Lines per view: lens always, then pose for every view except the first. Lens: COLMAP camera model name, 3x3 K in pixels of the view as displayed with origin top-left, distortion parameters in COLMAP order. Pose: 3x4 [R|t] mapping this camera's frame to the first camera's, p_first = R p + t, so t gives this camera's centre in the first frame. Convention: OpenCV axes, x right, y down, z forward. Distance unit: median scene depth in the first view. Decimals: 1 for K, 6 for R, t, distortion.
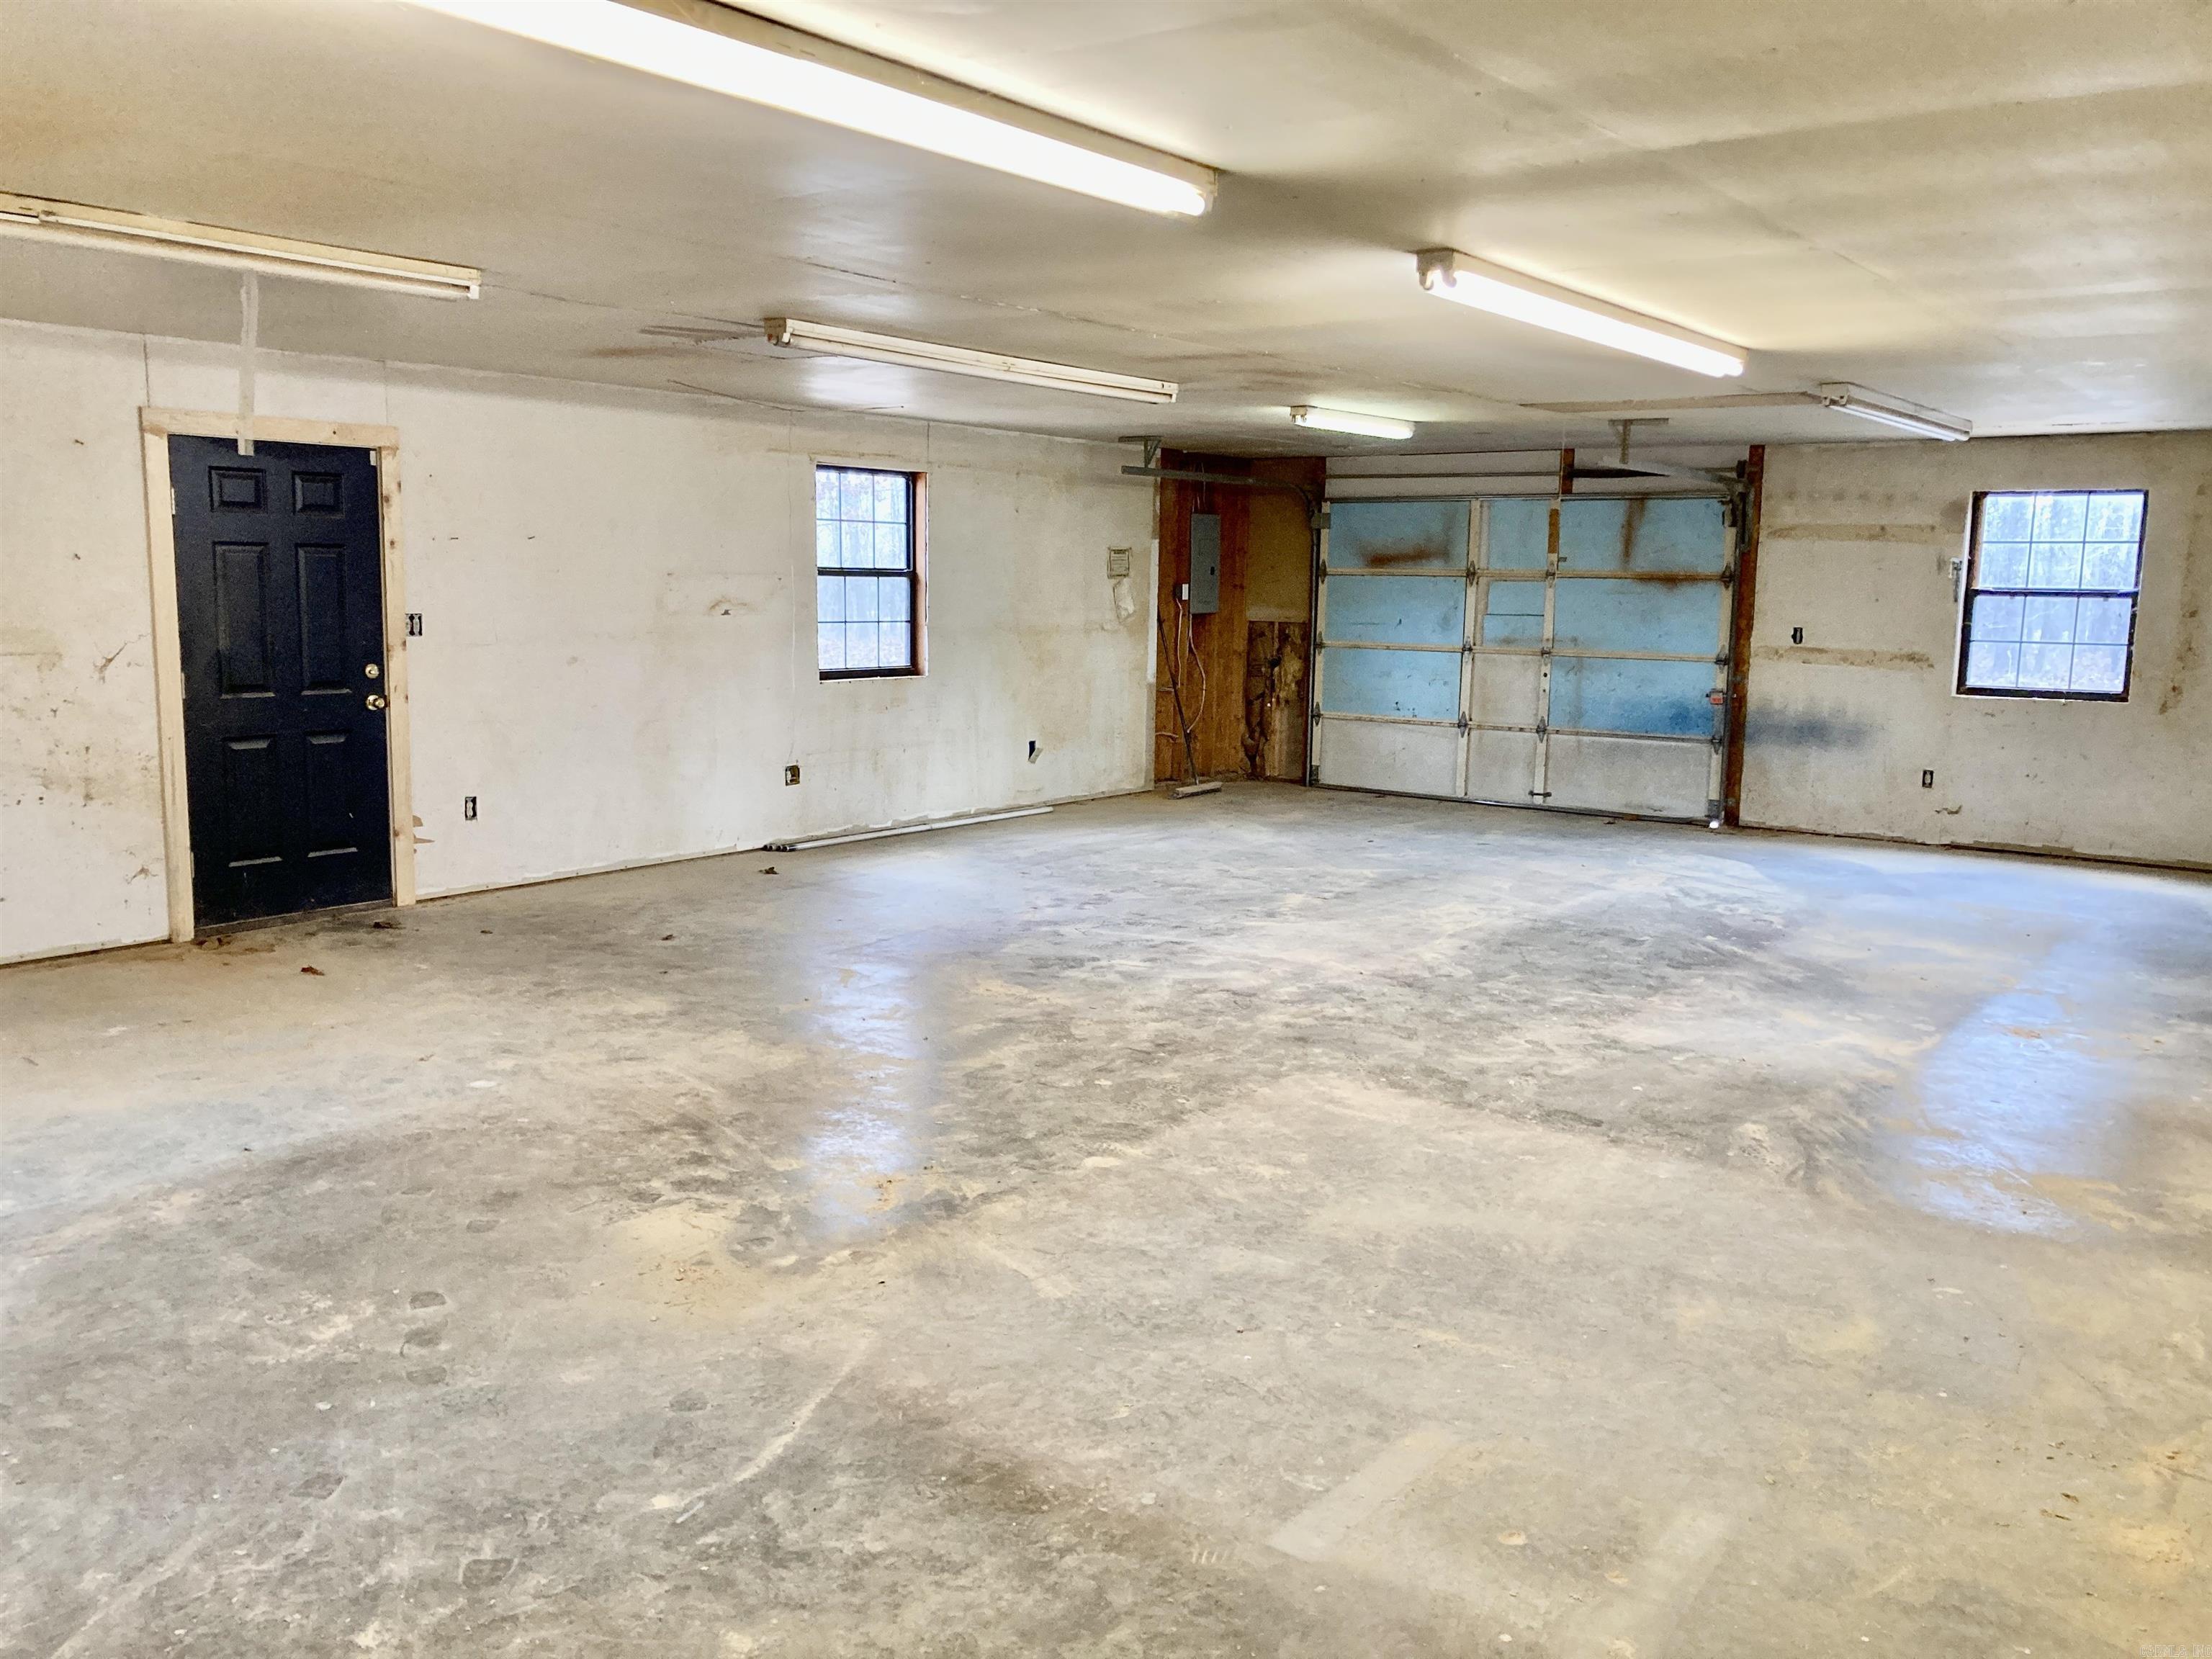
lens RADIAL K [[1792.2, 0, 1111.0], [0, 1792.2, 844.8], [0, 0, 1]] dist [0.033816, -0.051375]
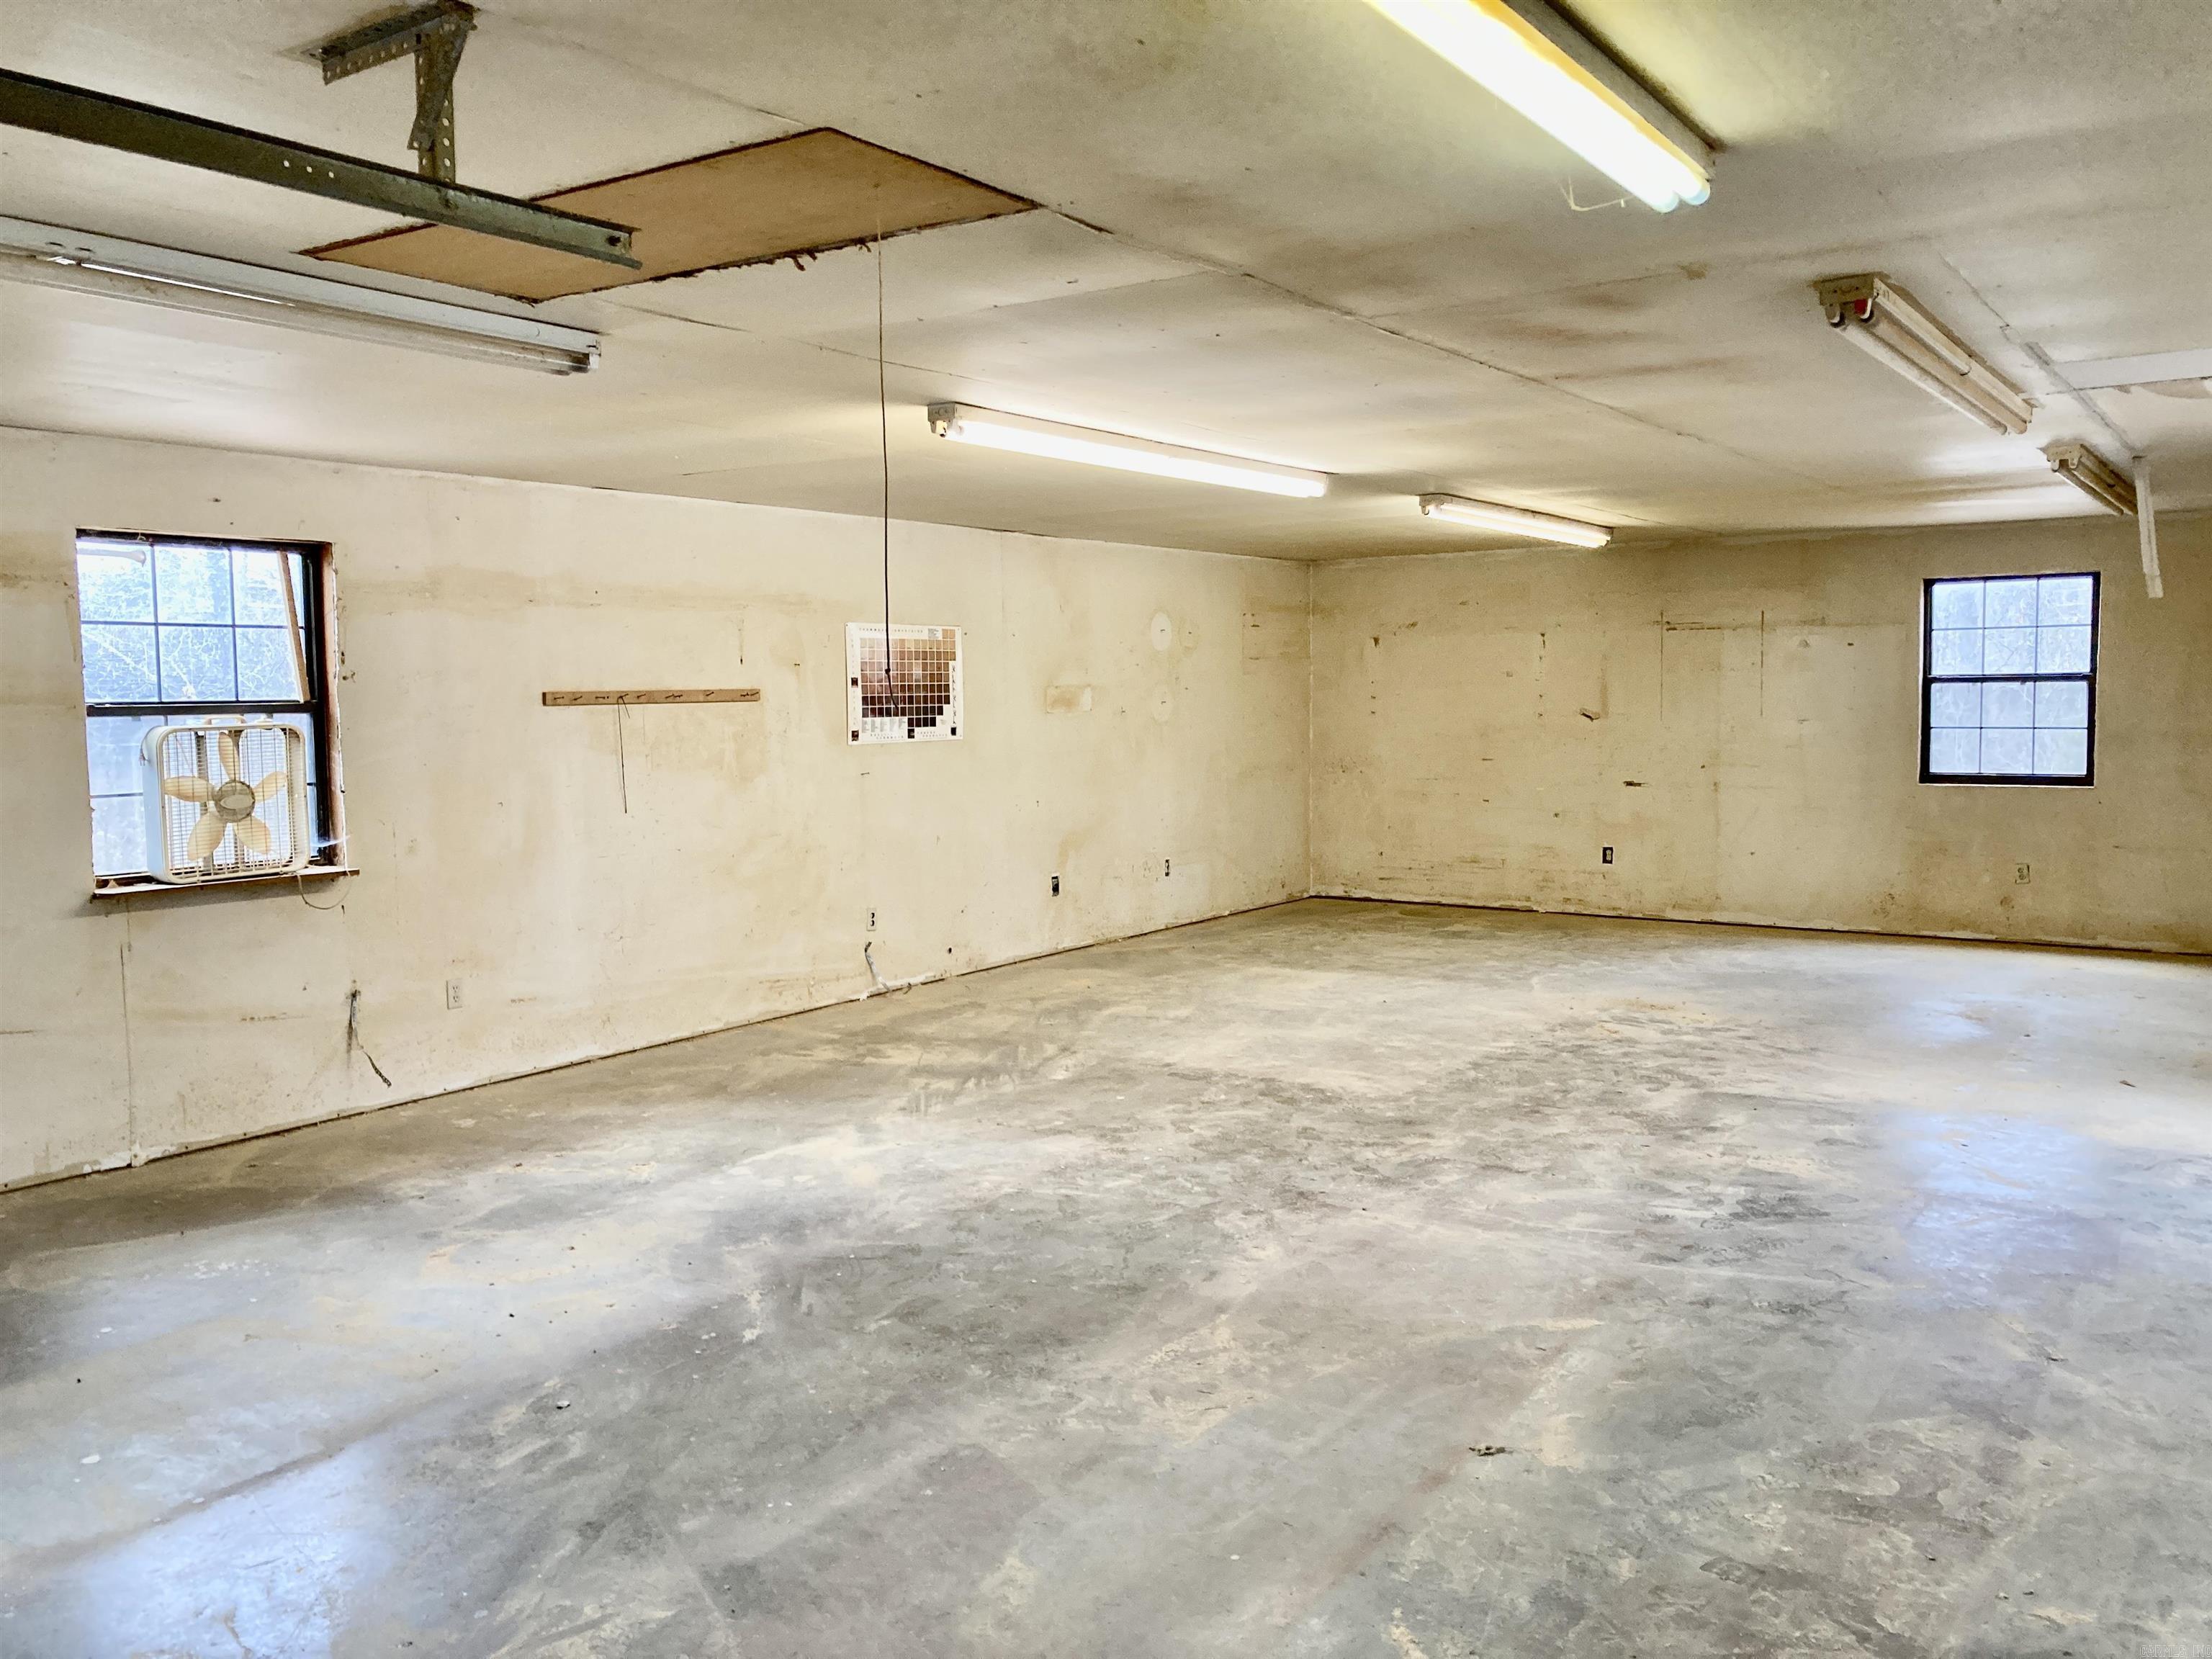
lens RADIAL K [[1792.2, 0, 1096.4], [0, 1792.2, 823.6], [0, 0, 1]] dist [0.033816, -0.051375]
pose [[-0.999403, -0.001171, -0.034523, 0.194953], [-0.009026, 0.973561, 0.228251, -0.178704], [0.033343, 0.228426, -0.972990, 1.185450]]
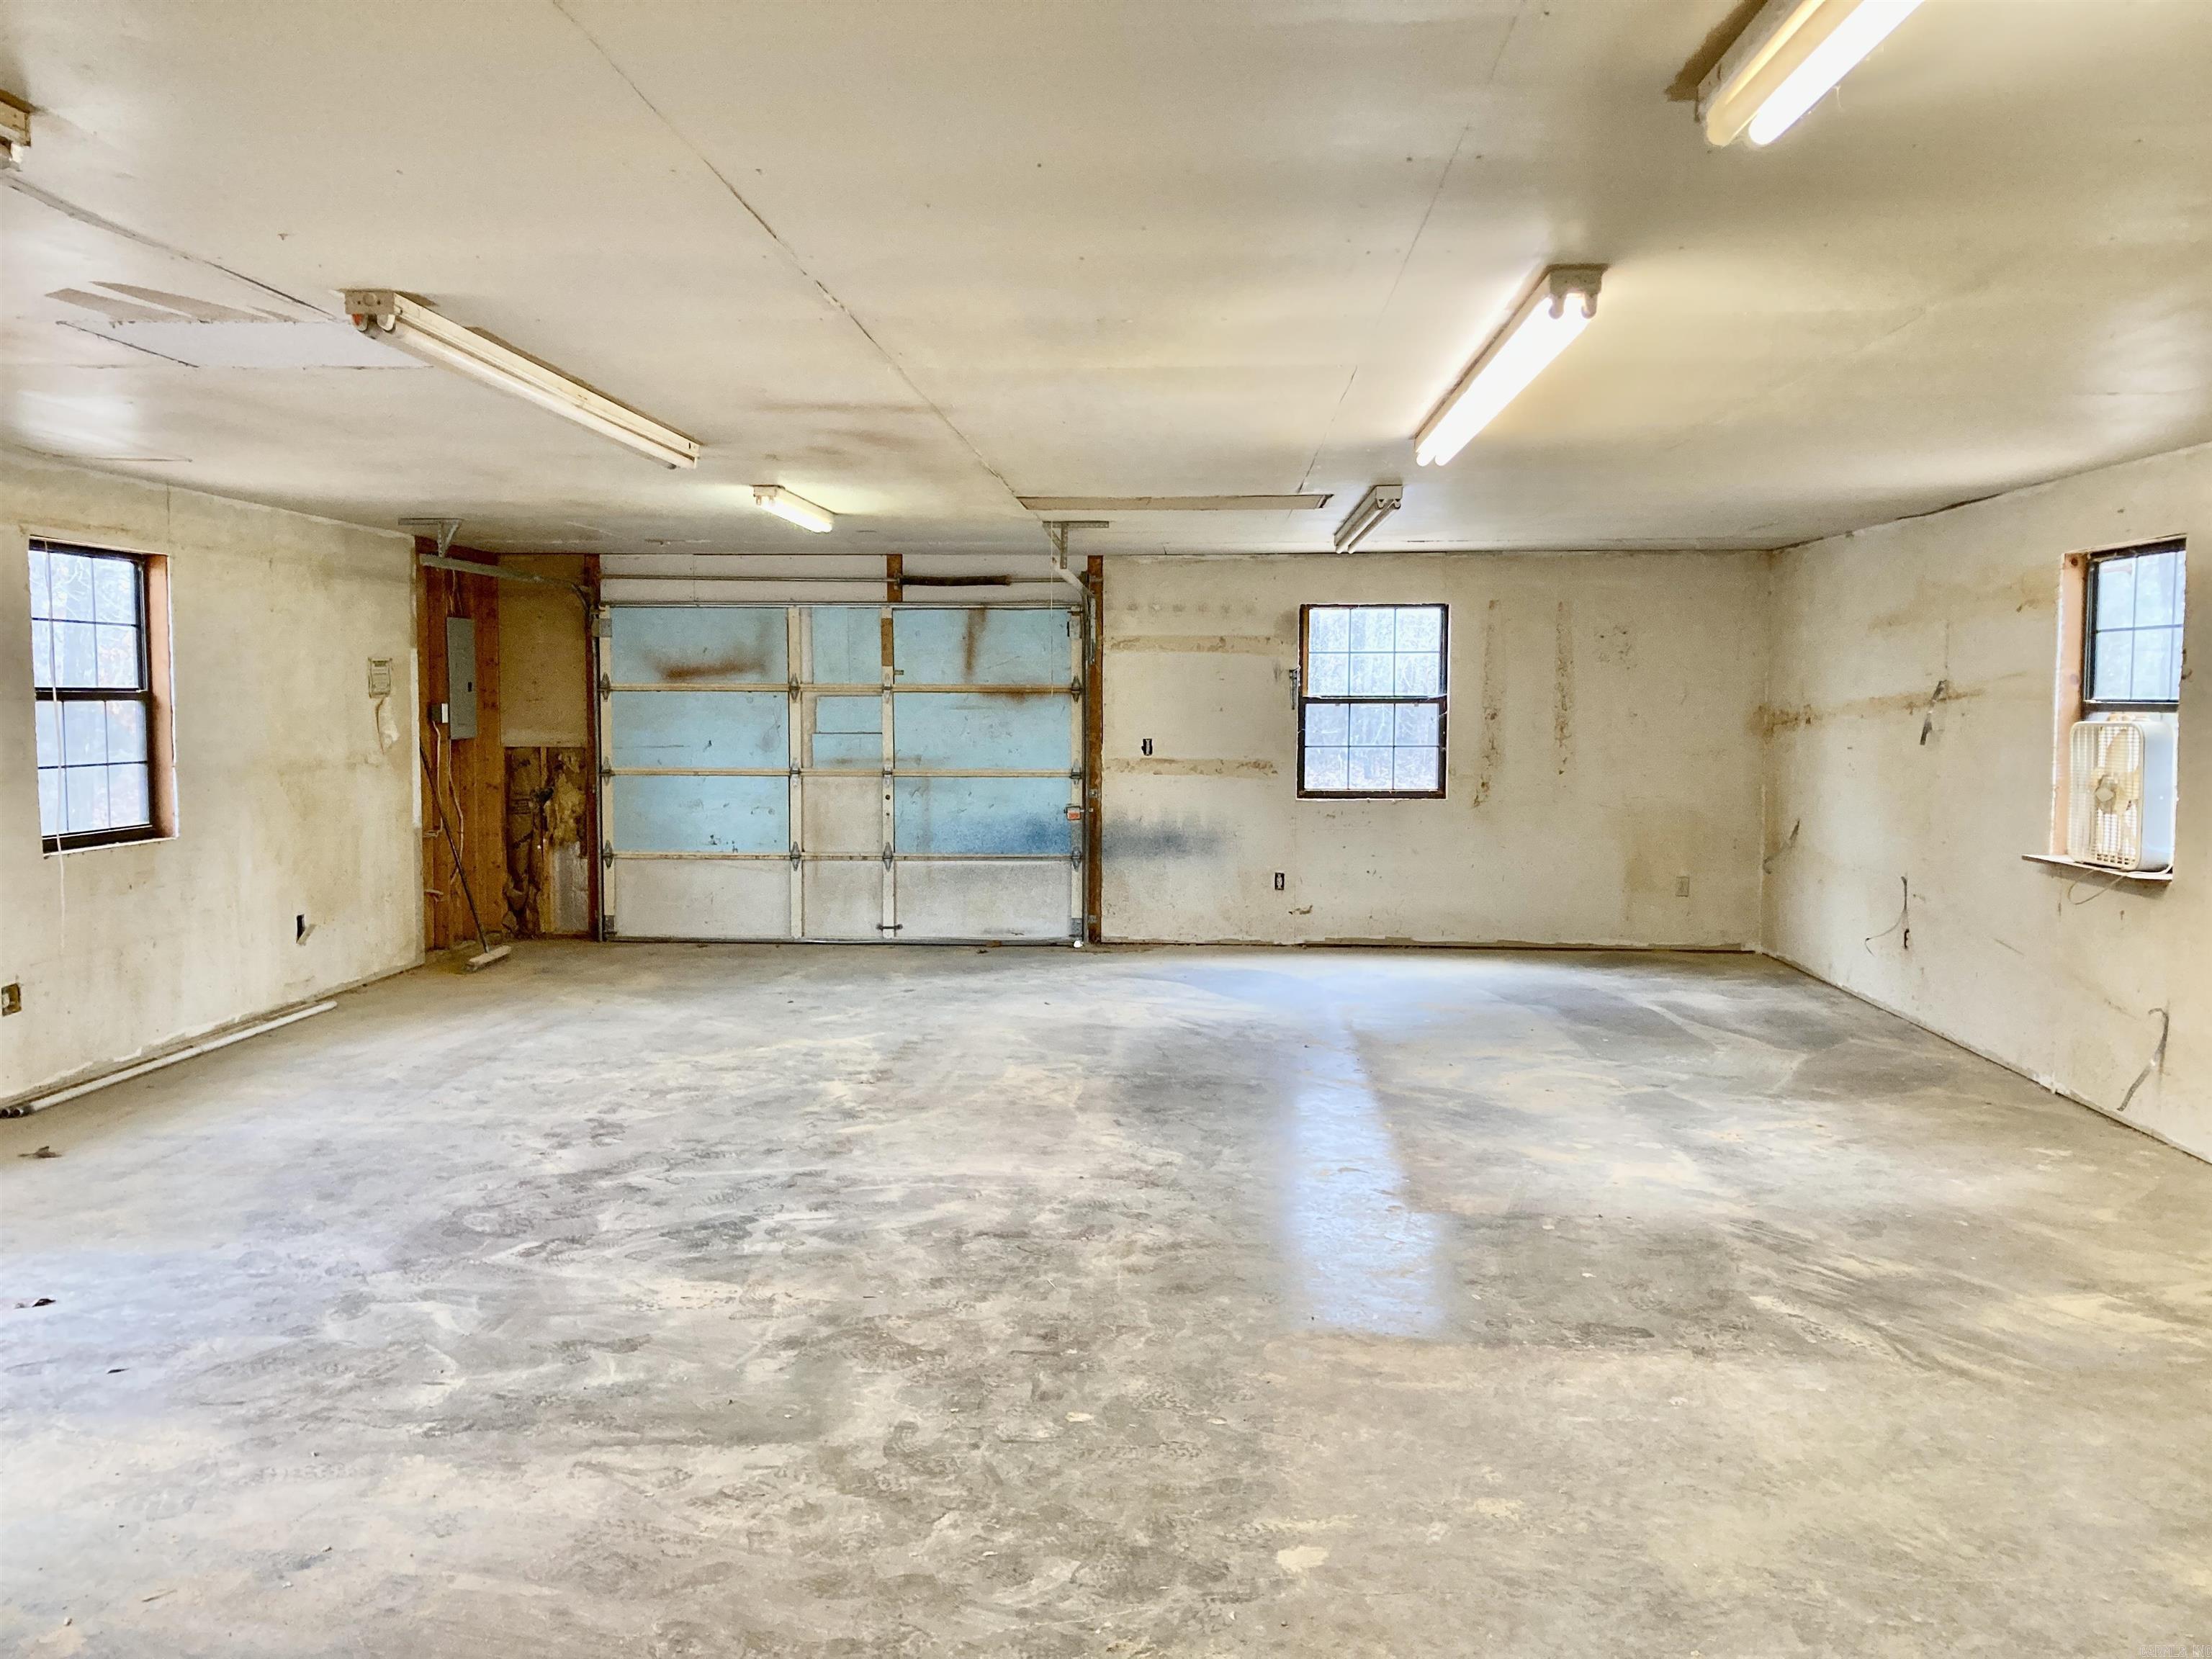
lens RADIAL K [[1792.2, 0, 1111.3], [0, 1792.2, 805.7], [0, 0, 1]] dist [0.033816, -0.051375]
pose [[0.832485, -0.047596, 0.551999, -0.200208], [0.094226, 0.993952, -0.056402, -0.033542], [-0.545976, 0.098966, 0.831935, 0.215885]]
